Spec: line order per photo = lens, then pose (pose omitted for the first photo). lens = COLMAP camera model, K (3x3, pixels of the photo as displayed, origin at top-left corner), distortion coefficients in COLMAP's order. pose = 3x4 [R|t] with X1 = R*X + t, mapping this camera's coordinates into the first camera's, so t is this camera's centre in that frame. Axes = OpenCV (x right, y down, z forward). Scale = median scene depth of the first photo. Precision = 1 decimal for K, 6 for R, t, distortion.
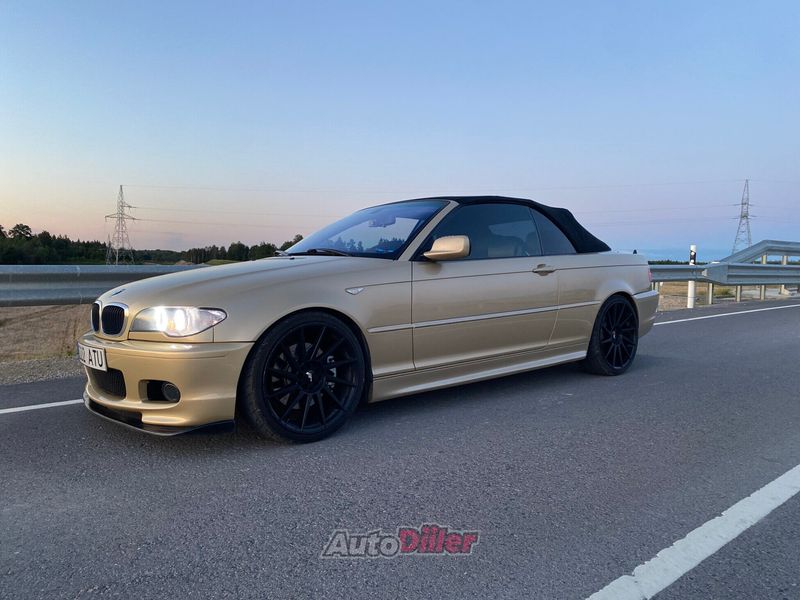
lens RADIAL K [[616.1, 0, 403.4], [0, 616.1, 299.2], [0, 0, 1]] dist [0.014159, -0.026163]
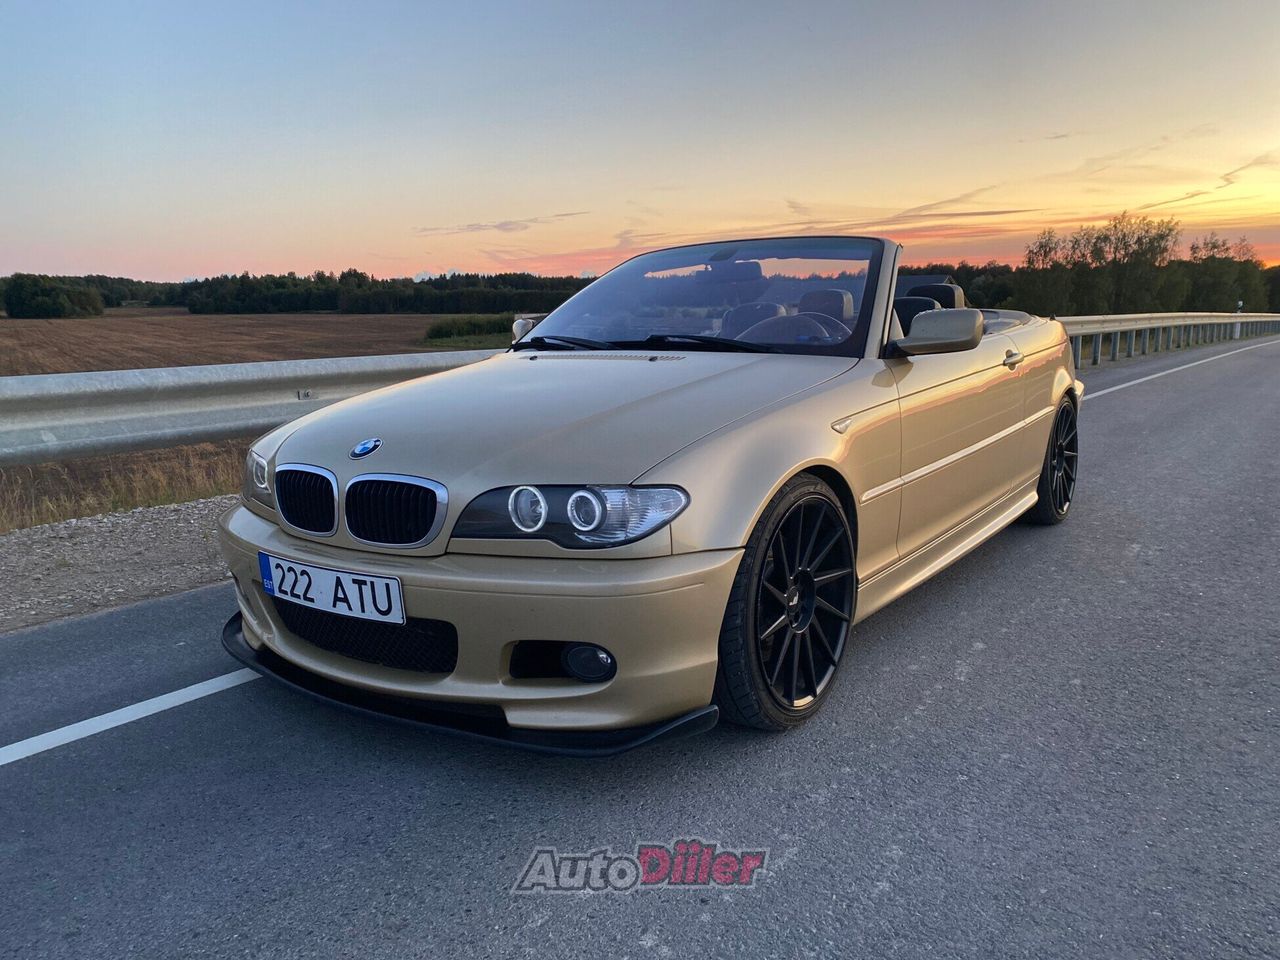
lens RADIAL K [[985.8, 0, 634.1], [0, 985.8, 479.7], [0, 0, 1]] dist [0.014159, -0.026163]
pose [[0.972999, -0.053247, 0.224584, -0.451531], [0.028628, 0.993354, 0.111486, -0.067426], [-0.229027, -0.102046, 0.968056, 0.235012]]
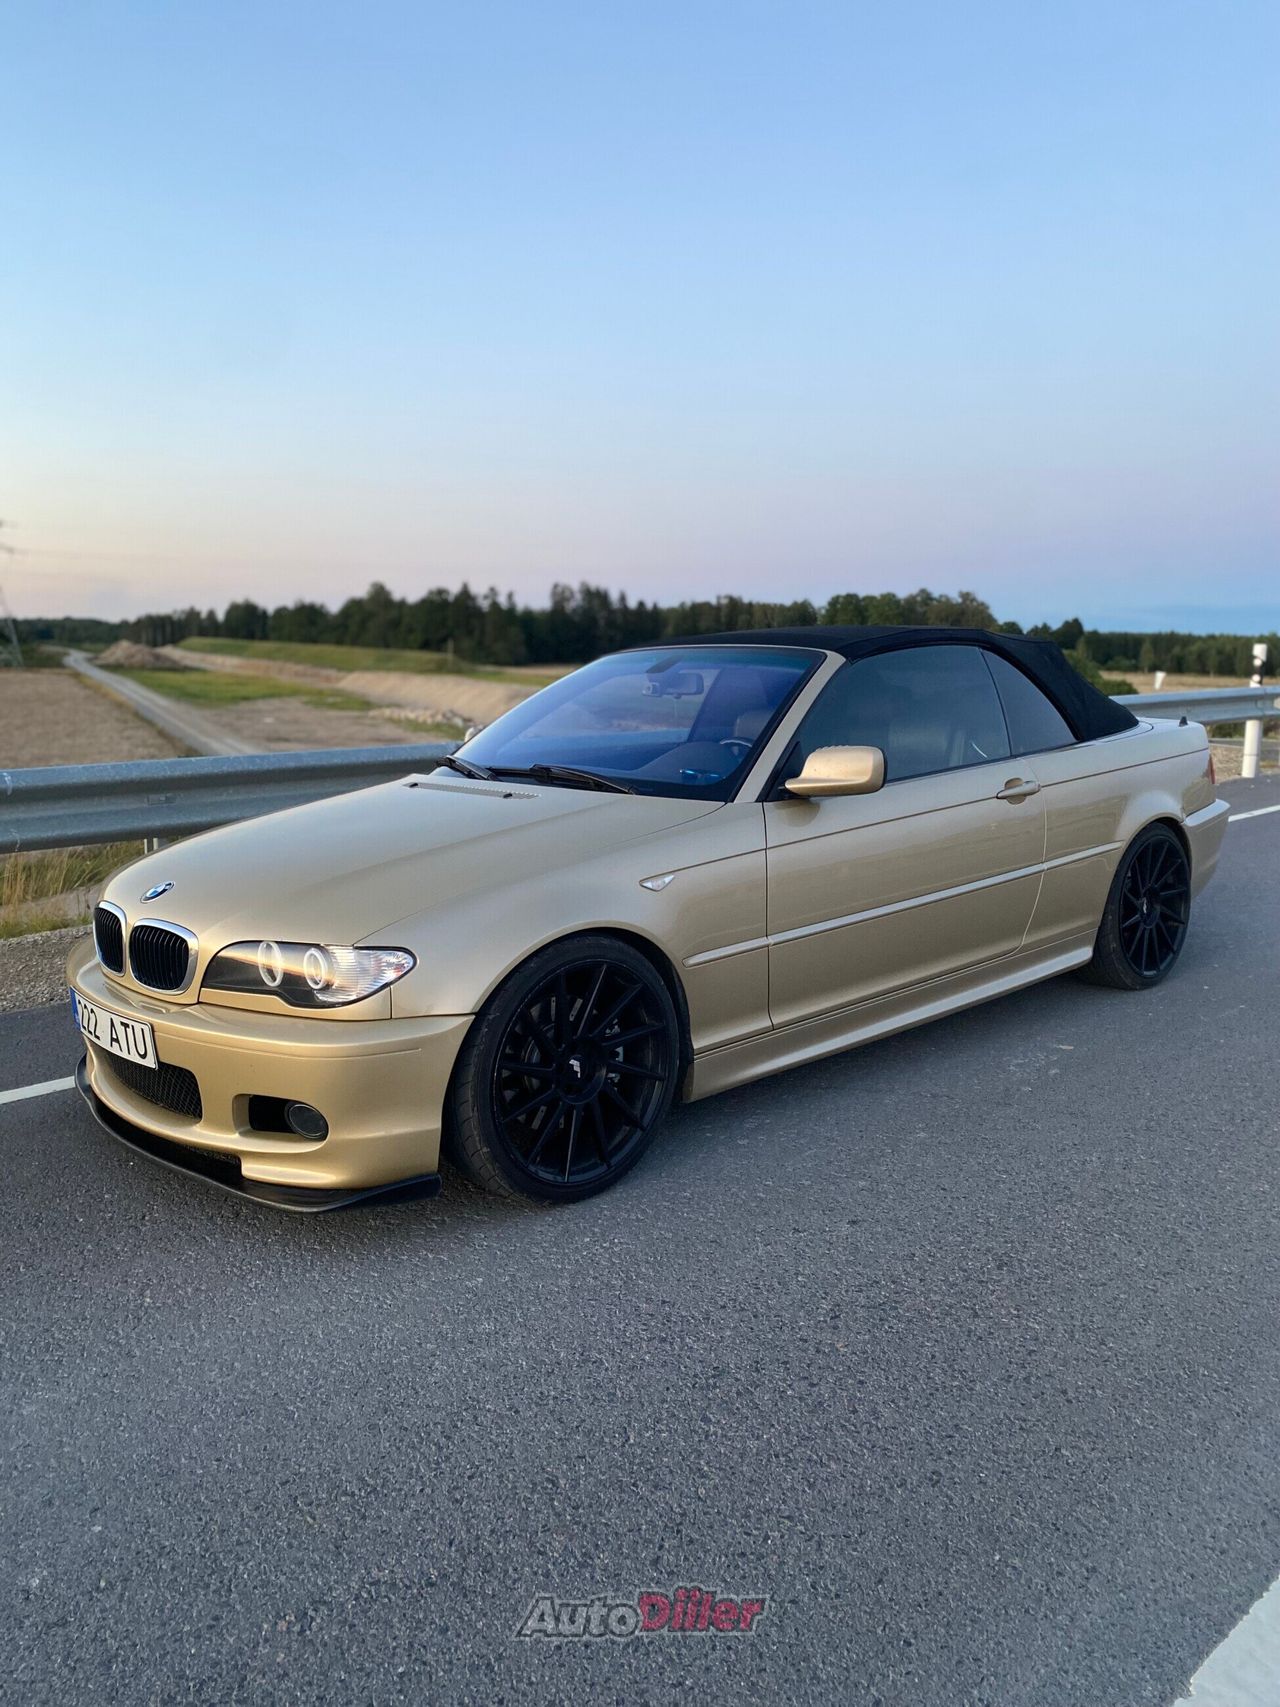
lens RADIAL K [[1314.7, 0, 652.0], [0, 1314.7, 859.1], [0, 0, 1]] dist [0.014159, -0.026163]
pose [[0.999432, -0.014538, 0.030408, -0.118030], [0.011330, 0.994603, 0.103137, -0.140872], [-0.031744, -0.102734, 0.994202, -0.016039]]
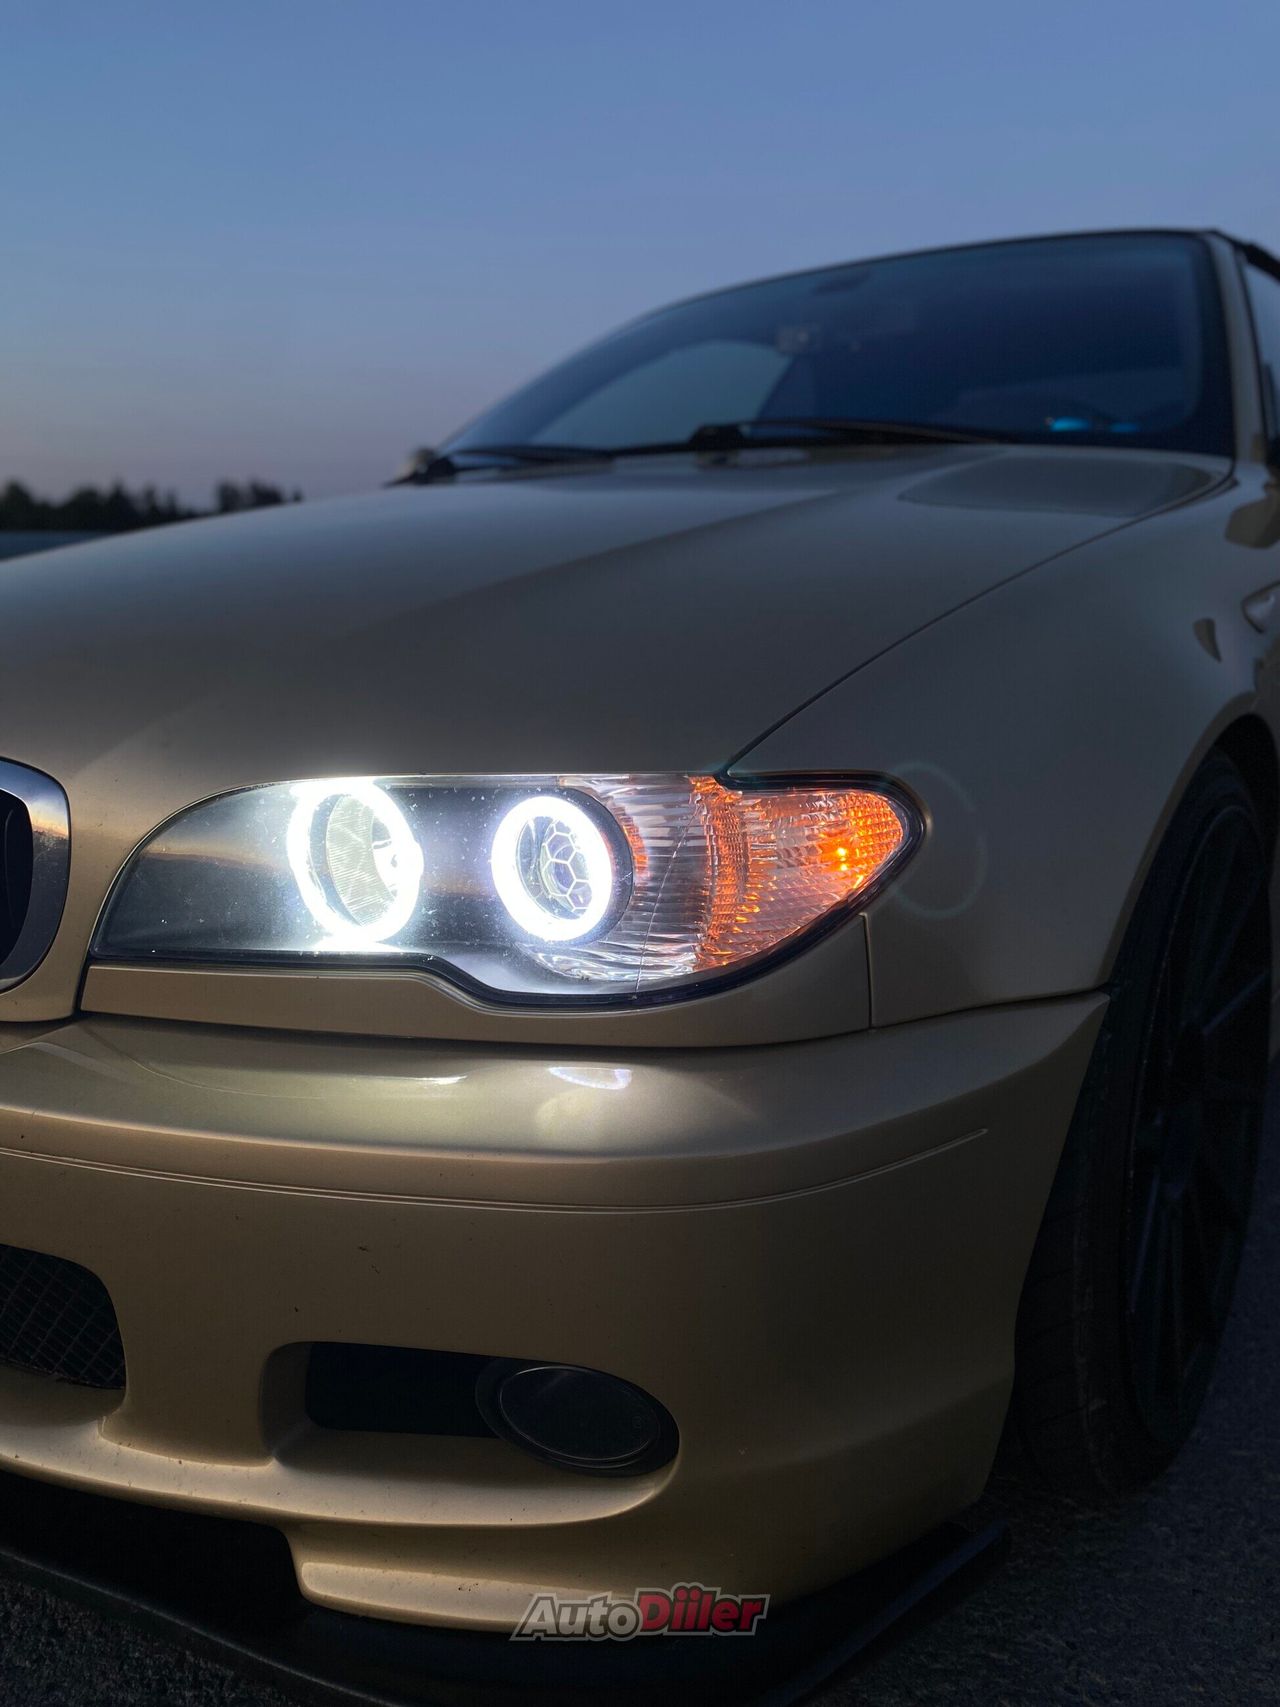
lens RADIAL K [[1314.7, 0, 639.8], [0, 1314.7, 848.1], [0, 0, 1]] dist [0.014159, -0.026163]
pose [[0.962092, -0.065441, 0.264759, -0.383280], [0.025095, 0.987909, 0.152991, -0.013512], [-0.271569, -0.140547, 0.952101, 0.659689]]
